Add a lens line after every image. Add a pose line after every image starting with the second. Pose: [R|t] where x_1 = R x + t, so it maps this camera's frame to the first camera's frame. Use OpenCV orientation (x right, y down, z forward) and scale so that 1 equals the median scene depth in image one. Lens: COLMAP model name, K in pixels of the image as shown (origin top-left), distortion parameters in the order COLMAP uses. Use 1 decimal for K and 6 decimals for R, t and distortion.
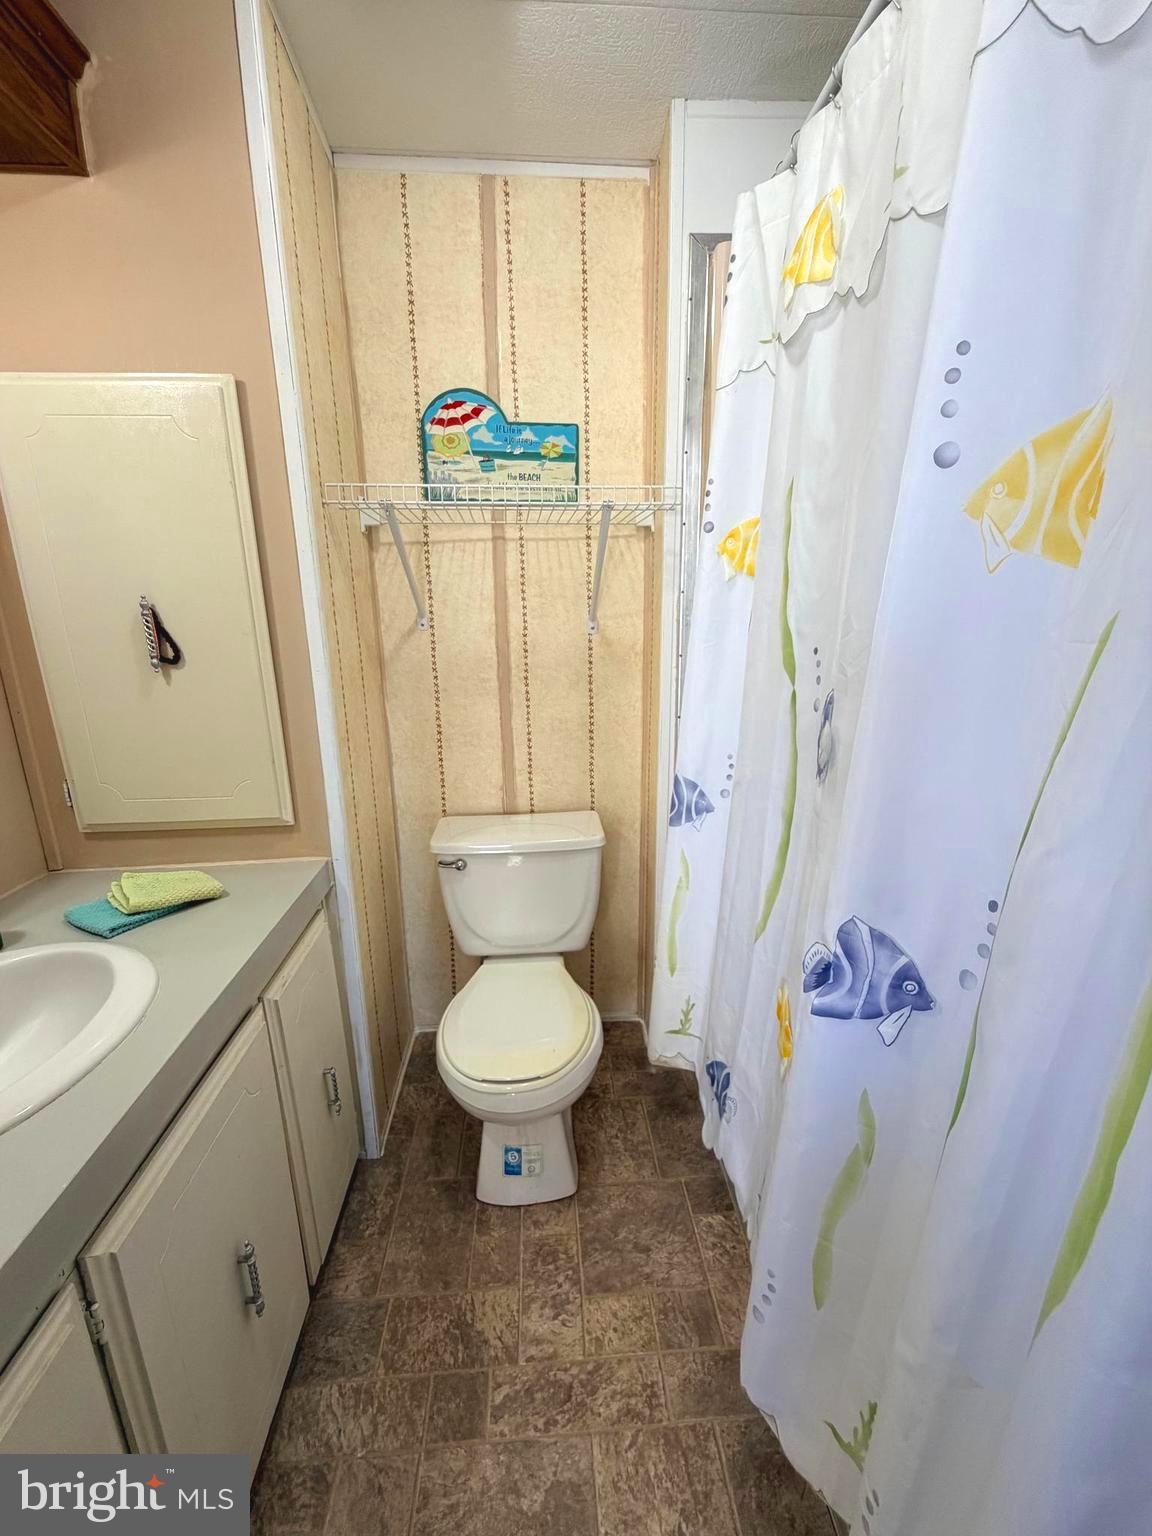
lens RADIAL K [[610.8, 0, 573.9], [0, 610.8, 759.6], [0, 0, 1]] dist [-0.000403, 0.000322]
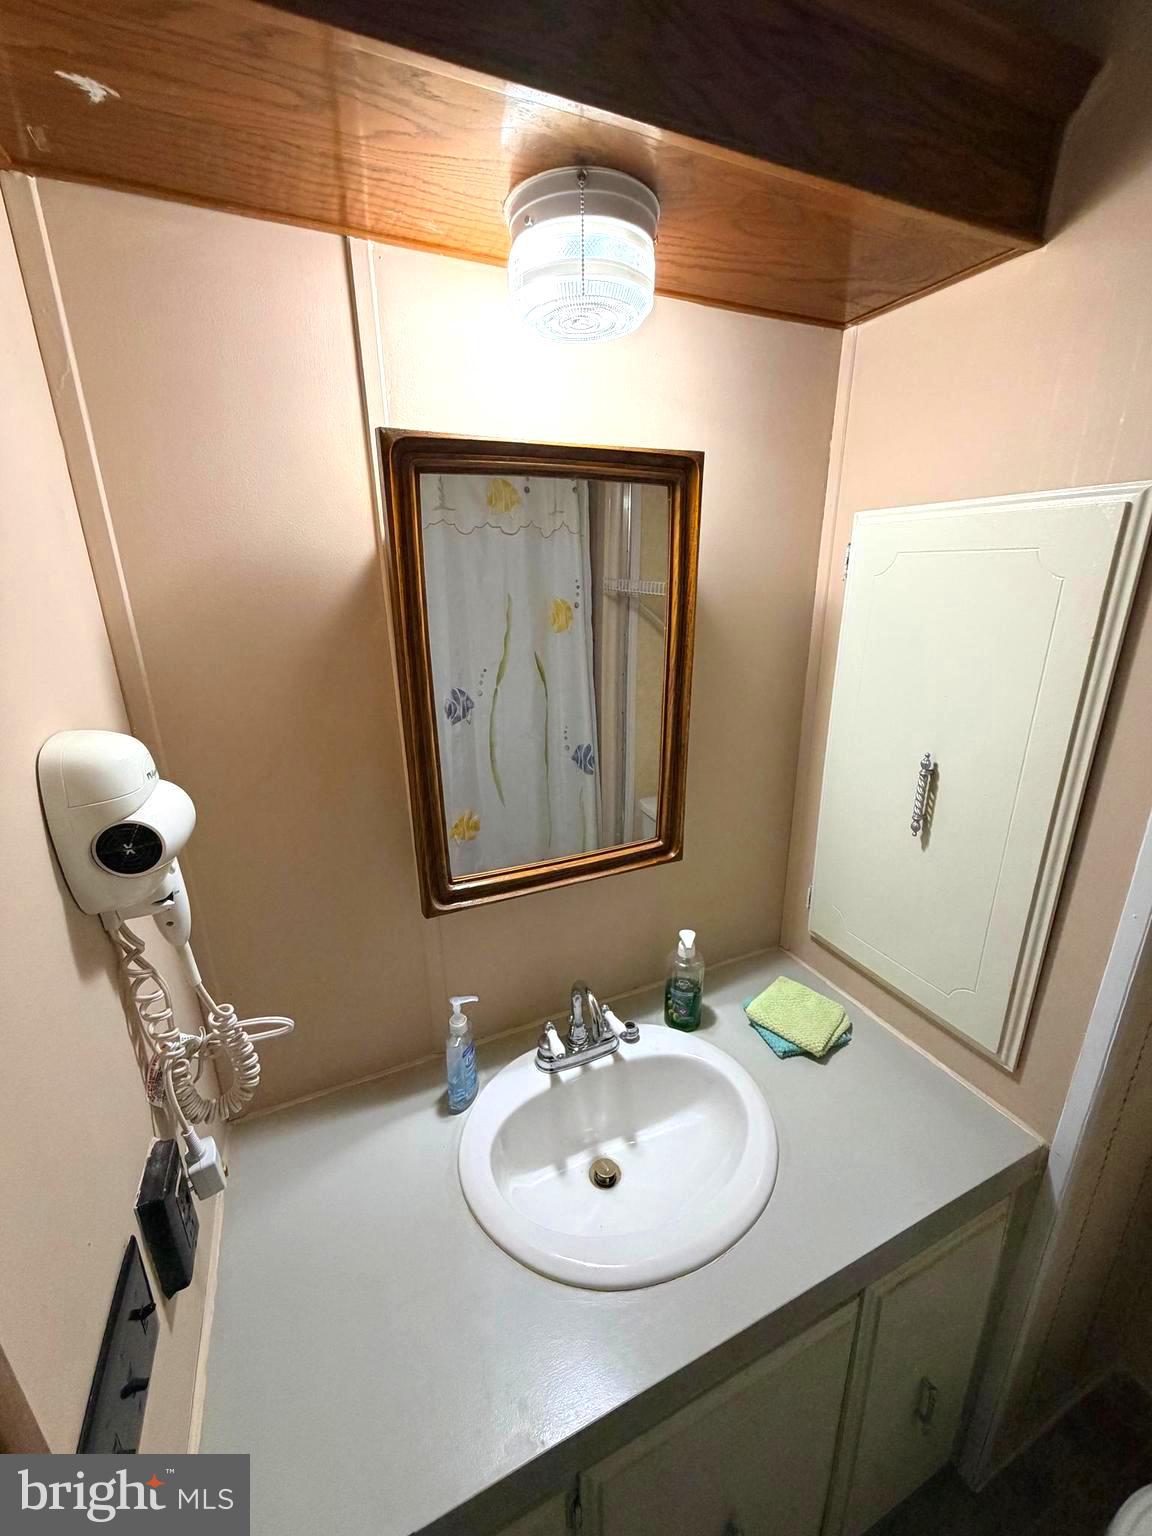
lens RADIAL K [[610.8, 0, 574.4], [0, 610.8, 769.8], [0, 0, 1]] dist [-0.000403, 0.000322]
pose [[0.345391, 0.291720, -0.891967, -0.093049], [-0.226164, 0.948320, 0.222574, -0.284923], [0.910799, 0.124855, 0.393518, 0.187294]]
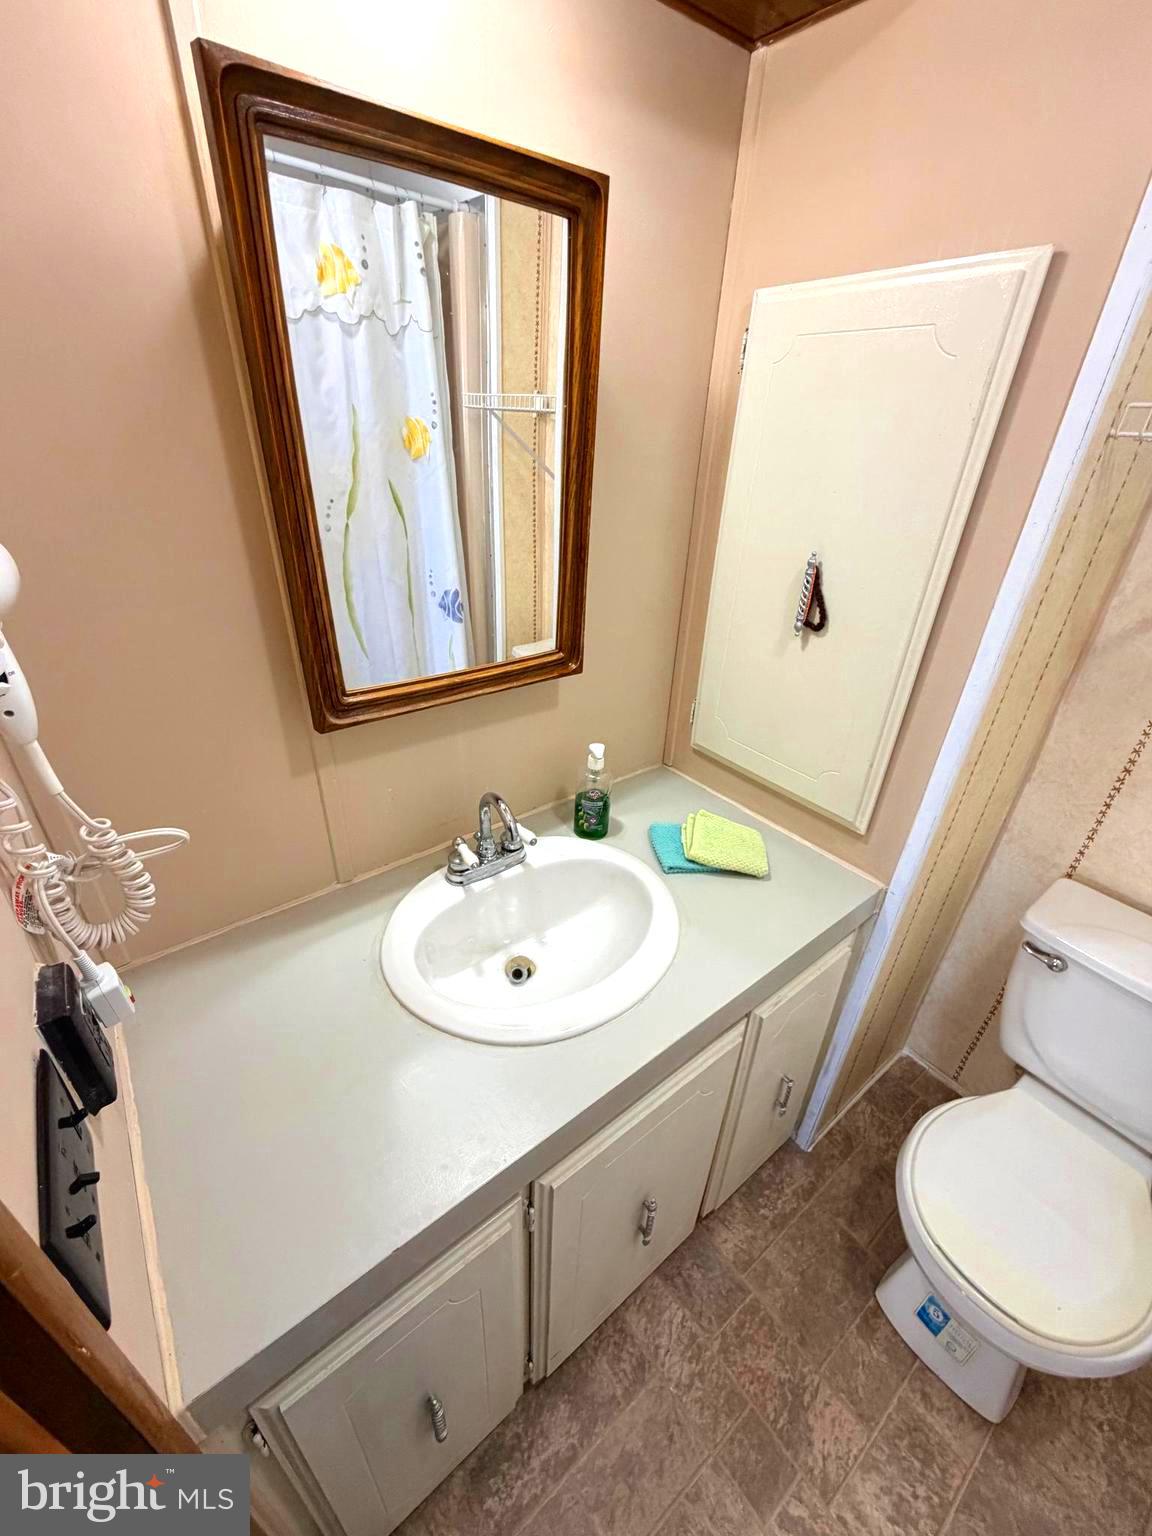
lens RADIAL K [[610.8, 0, 578.3], [0, 610.8, 763.1], [0, 0, 1]] dist [-0.000403, 0.000322]
pose [[0.551734, 0.432274, -0.713253, -0.108653], [-0.250577, 0.901604, 0.352593, -0.192100], [0.795488, -0.015812, 0.605763, 0.154533]]
